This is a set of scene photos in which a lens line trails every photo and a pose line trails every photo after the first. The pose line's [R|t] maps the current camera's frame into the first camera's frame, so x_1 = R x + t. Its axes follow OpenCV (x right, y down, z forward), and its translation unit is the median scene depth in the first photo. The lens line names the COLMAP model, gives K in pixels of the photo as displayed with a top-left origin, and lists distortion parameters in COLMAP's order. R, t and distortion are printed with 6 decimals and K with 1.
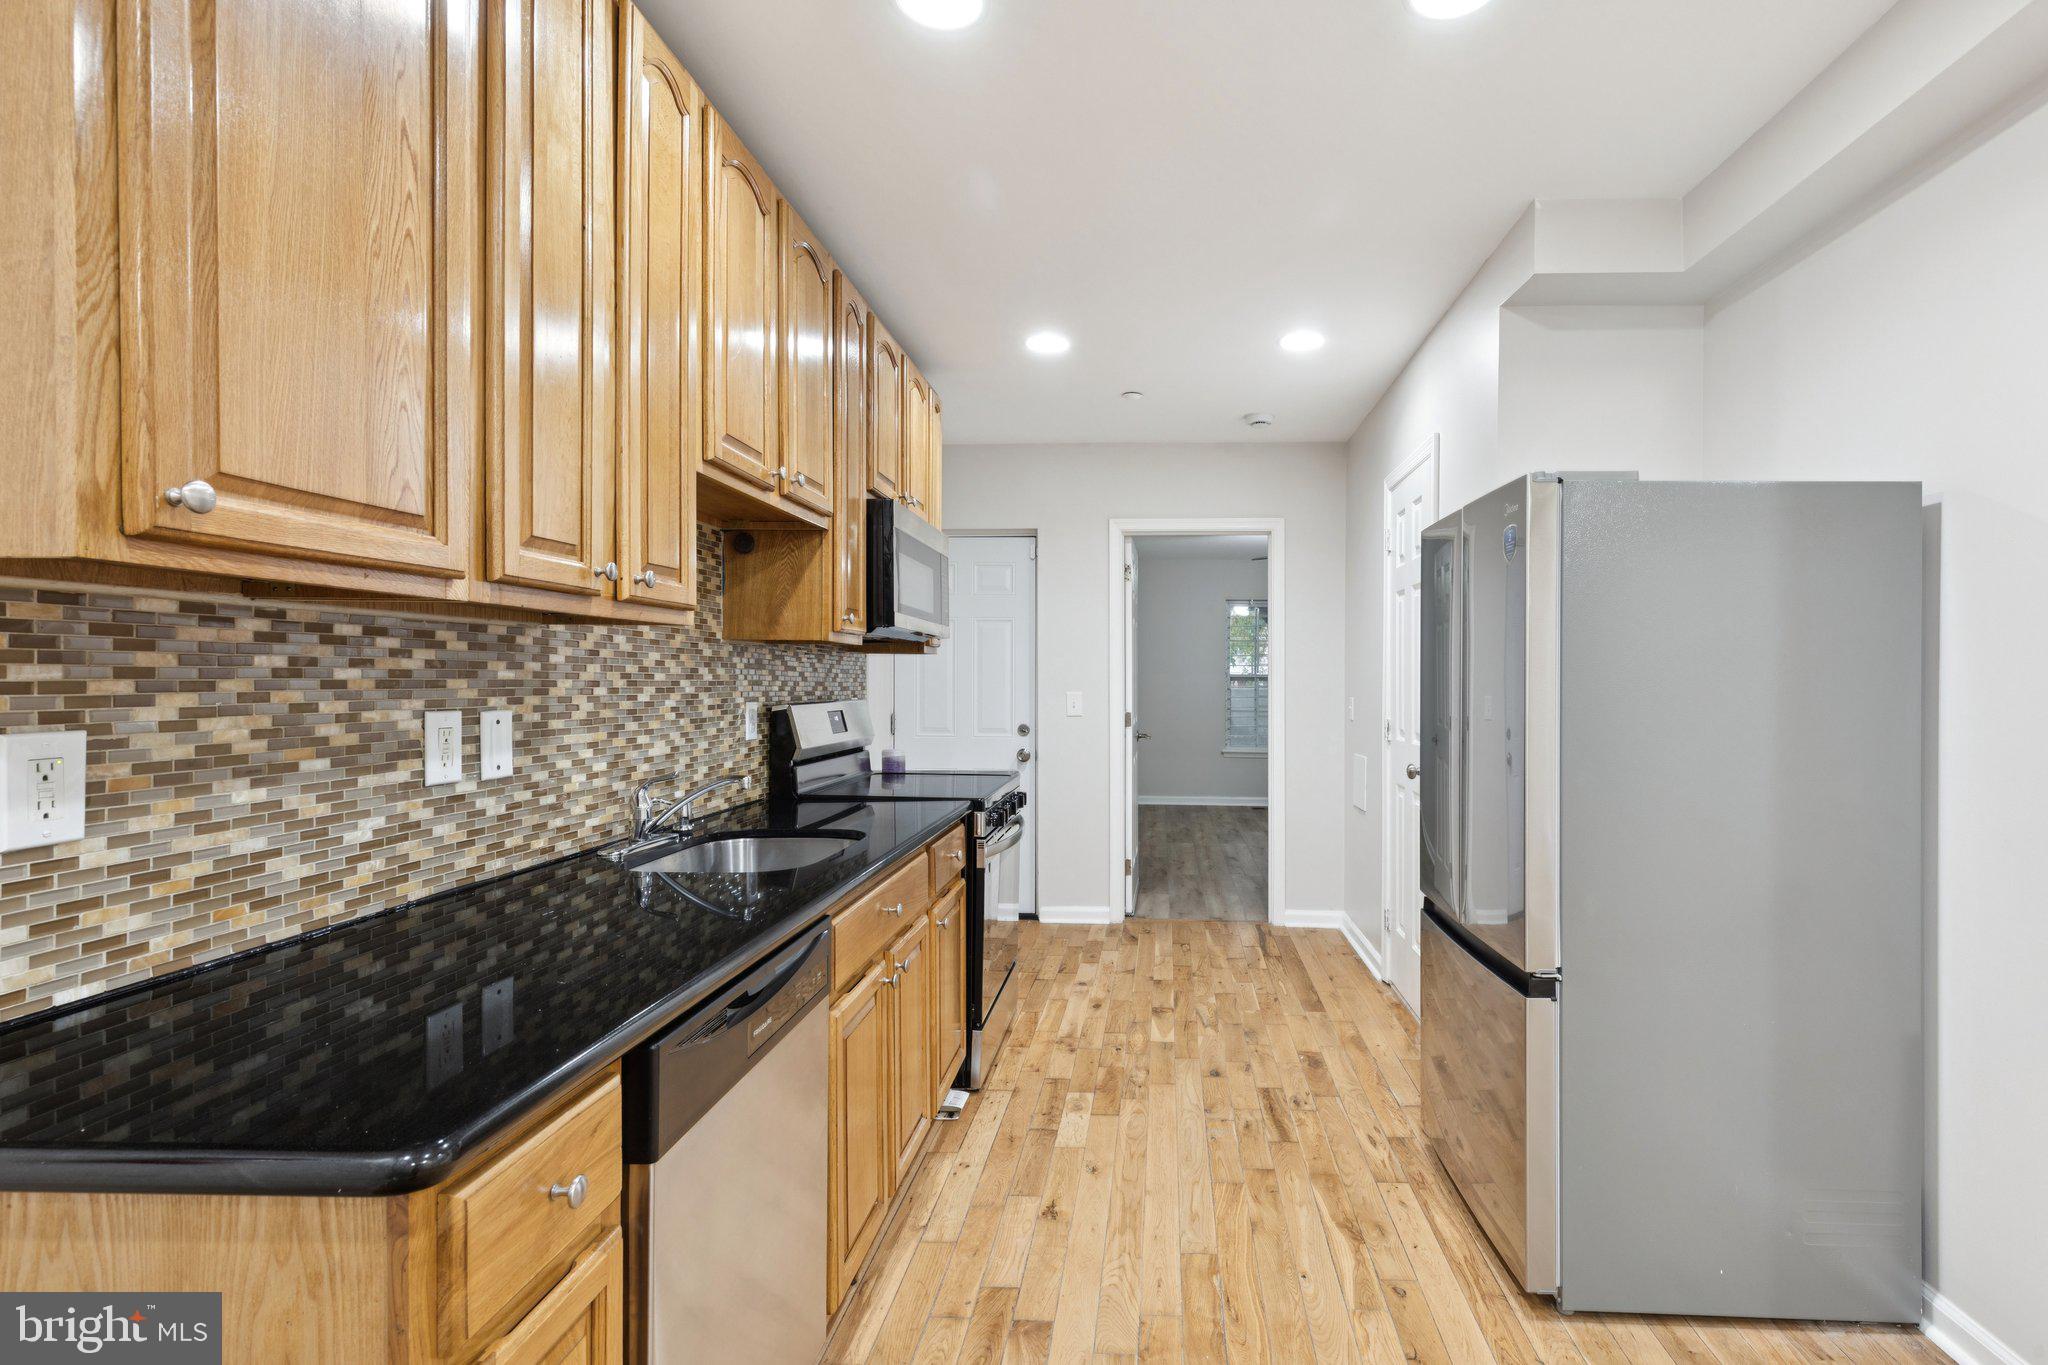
lens RADIAL K [[954.2, 0, 1122.5], [0, 954.2, 680.0], [0, 0, 1]] dist [0.013640, -0.004245]
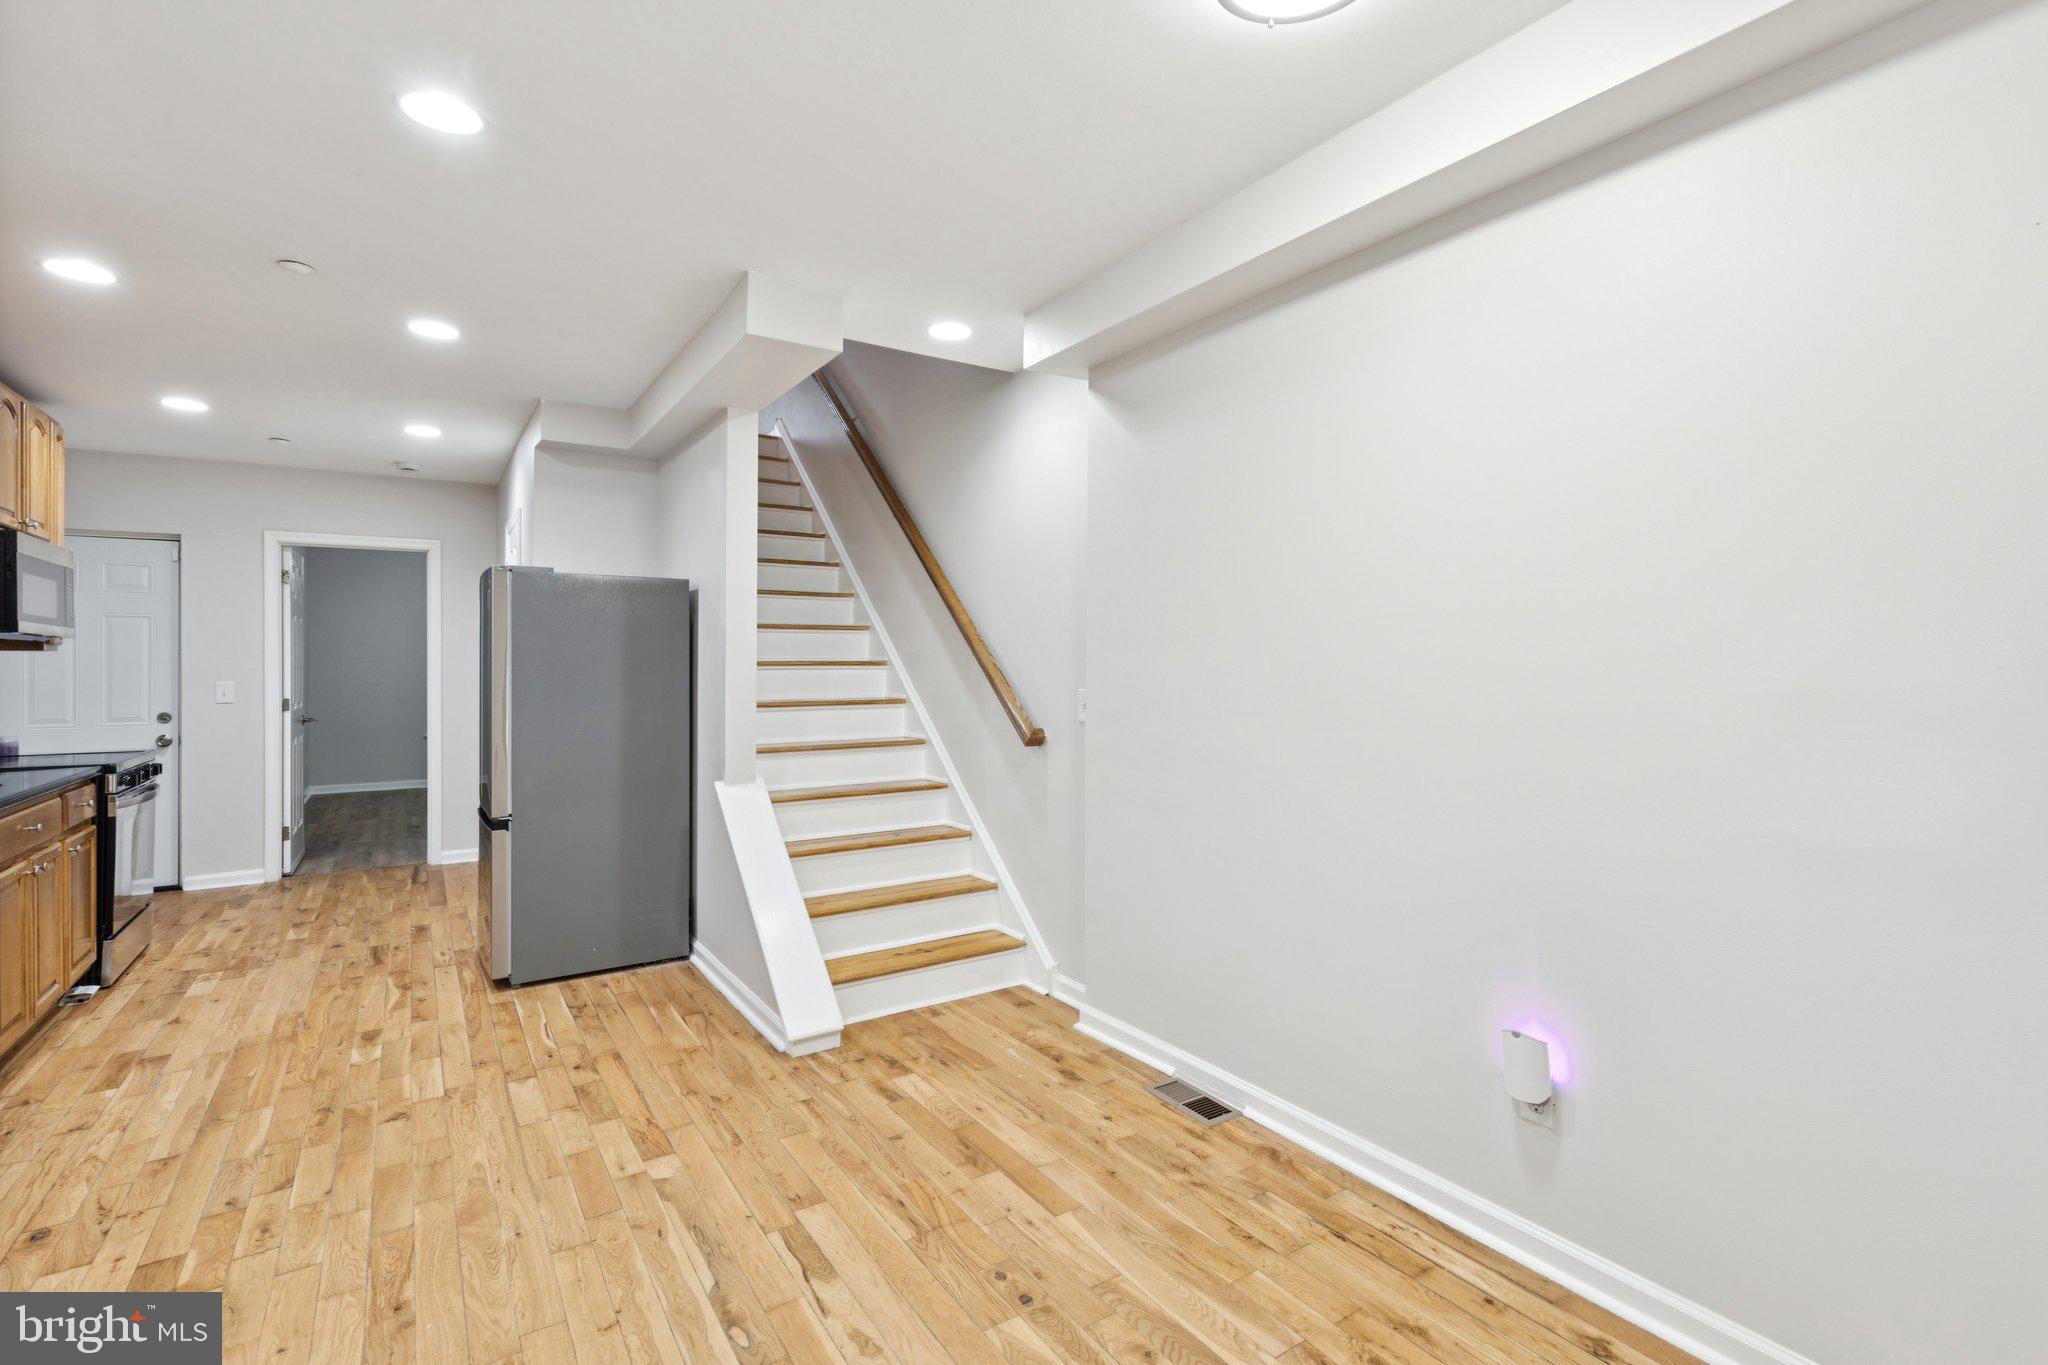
lens RADIAL K [[954.2, 0, 1027.5], [0, 954.2, 652.5], [0, 0, 1]] dist [0.013640, -0.004245]
pose [[0.815686, -0.000351, 0.578495, 0.162666], [0.006672, 0.999939, -0.008802, -0.014473], [-0.578457, 0.011039, 0.815638, -1.167374]]
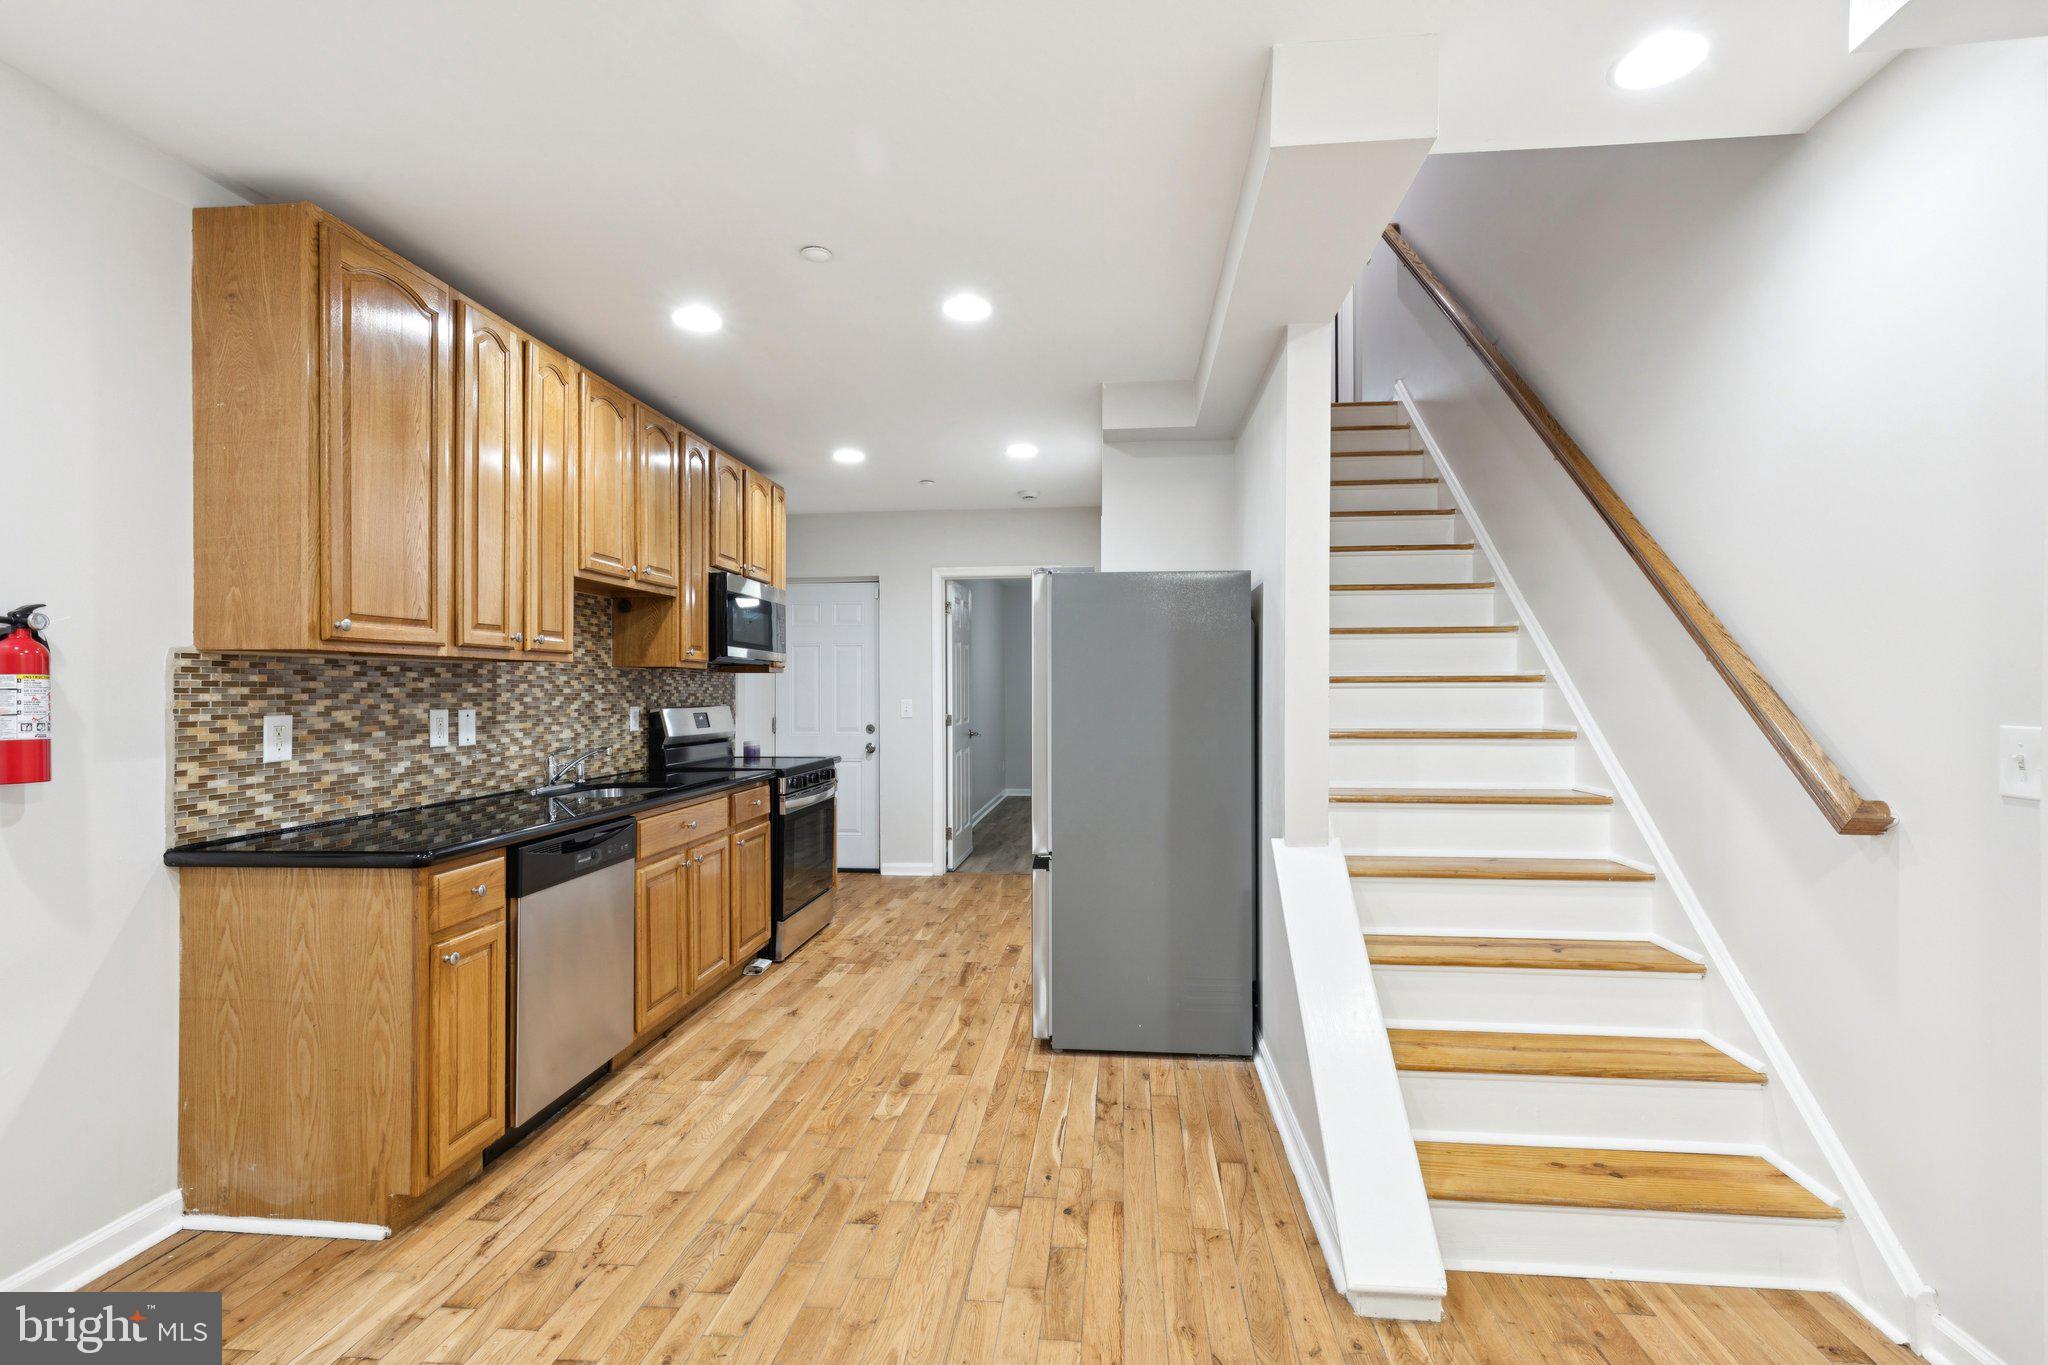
lens RADIAL K [[954.2, 0, 1028.0], [0, 954.2, 671.7], [0, 0, 1]] dist [0.013640, -0.004245]
pose [[0.998184, -0.009308, -0.059517, 0.472550], [0.008174, 0.999781, -0.019267, 0.003391], [0.059683, 0.018745, 0.998041, -0.681840]]
